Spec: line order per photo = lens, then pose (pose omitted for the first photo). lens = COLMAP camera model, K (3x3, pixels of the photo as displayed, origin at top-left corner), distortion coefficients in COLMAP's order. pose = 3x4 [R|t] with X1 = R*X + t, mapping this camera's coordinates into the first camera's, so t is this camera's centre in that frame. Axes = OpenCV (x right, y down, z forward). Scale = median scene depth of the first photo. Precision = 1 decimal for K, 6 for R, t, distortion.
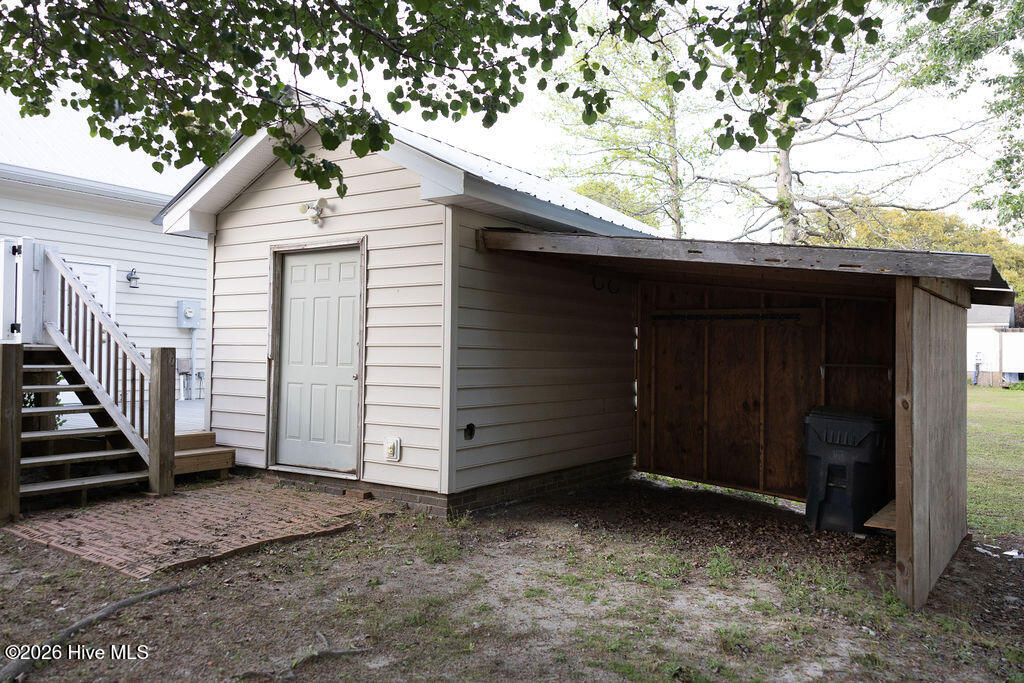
lens RADIAL K [[799.1, 0, 512.0], [0, 799.1, 341.5], [0, 0, 1]] dist [0.008781, -0.000634]
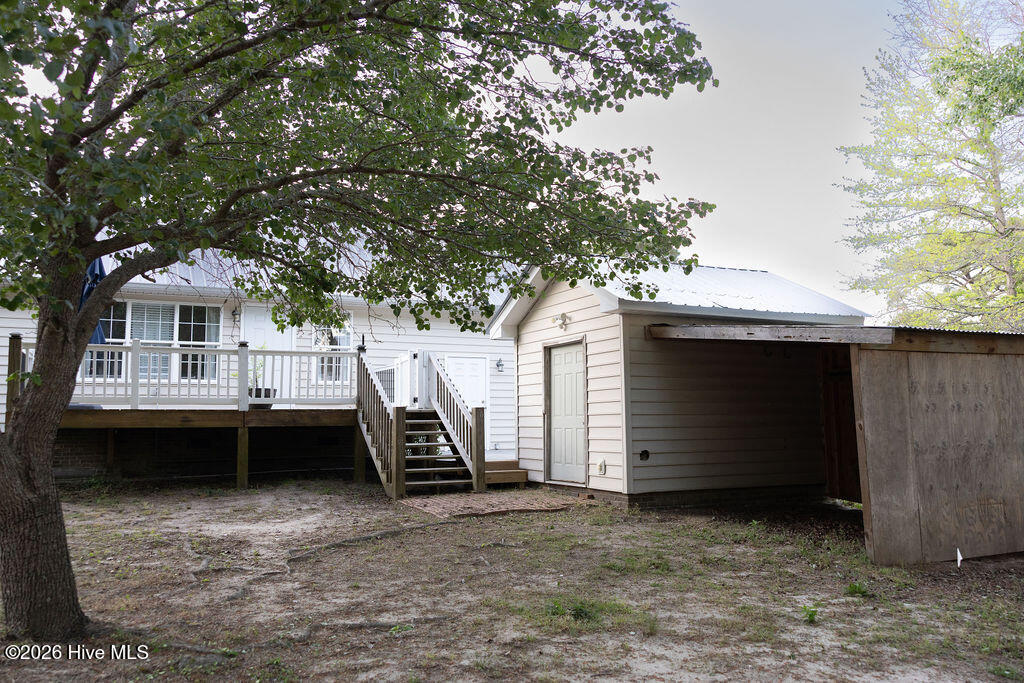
lens RADIAL K [[799.1, 0, 512.0], [0, 799.1, 341.5], [0, 0, 1]] dist [0.008781, -0.000634]
pose [[0.868521, -0.072398, -0.490336, 0.477154], [0.030445, 0.995199, -0.093014, 0.027197], [0.494716, 0.065856, 0.866556, -0.469122]]
